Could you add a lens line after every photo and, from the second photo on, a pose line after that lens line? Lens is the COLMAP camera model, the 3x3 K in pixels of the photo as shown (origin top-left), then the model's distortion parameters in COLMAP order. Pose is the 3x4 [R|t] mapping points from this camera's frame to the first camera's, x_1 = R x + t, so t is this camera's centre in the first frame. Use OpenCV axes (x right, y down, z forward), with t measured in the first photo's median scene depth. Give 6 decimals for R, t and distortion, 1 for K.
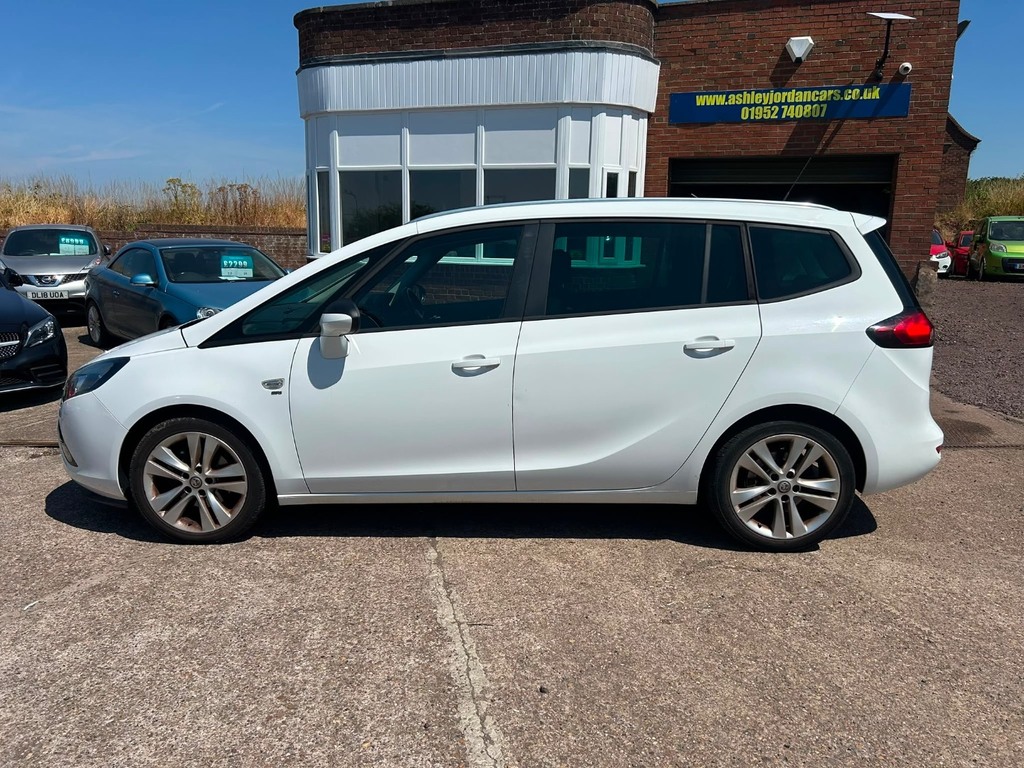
lens RADIAL K [[784.2, 0, 512.0], [0, 784.2, 384.0], [0, 0, 1]] dist [0.072739, -0.097007]
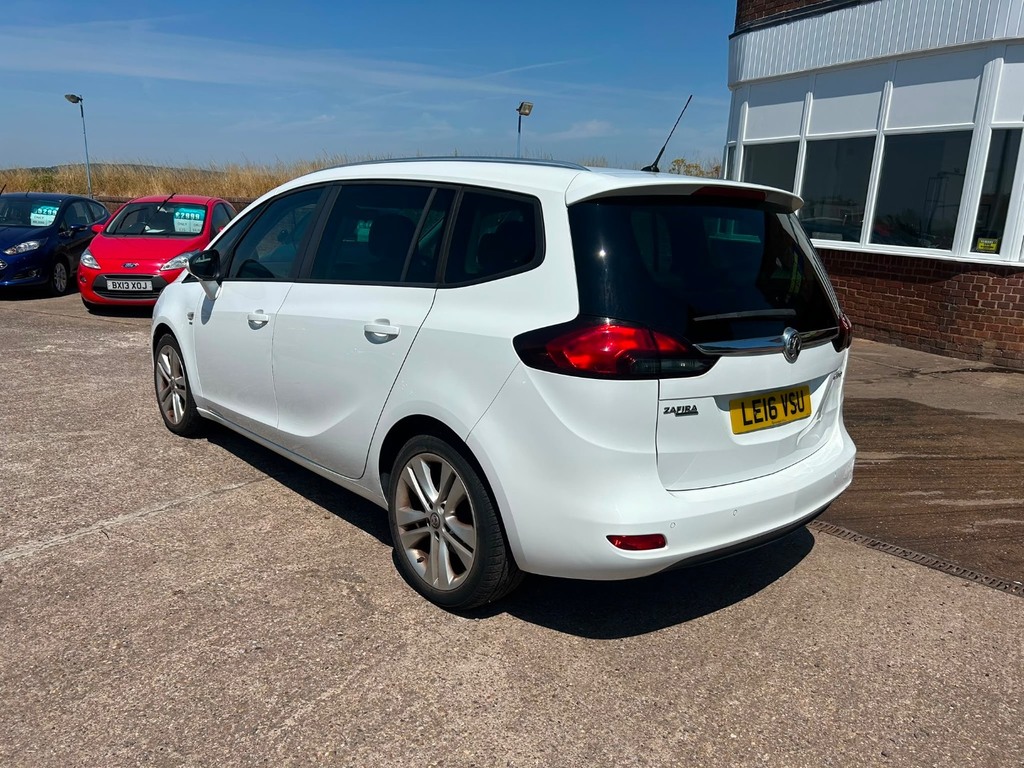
lens RADIAL K [[784.2, 0, 512.0], [0, 784.2, 384.0], [0, 0, 1]] dist [0.072739, -0.097007]
pose [[0.683913, 0.179361, -0.707172, 0.888953], [-0.166402, 0.982109, 0.088164, -0.083114], [0.710333, 0.057379, 0.701523, 0.474335]]
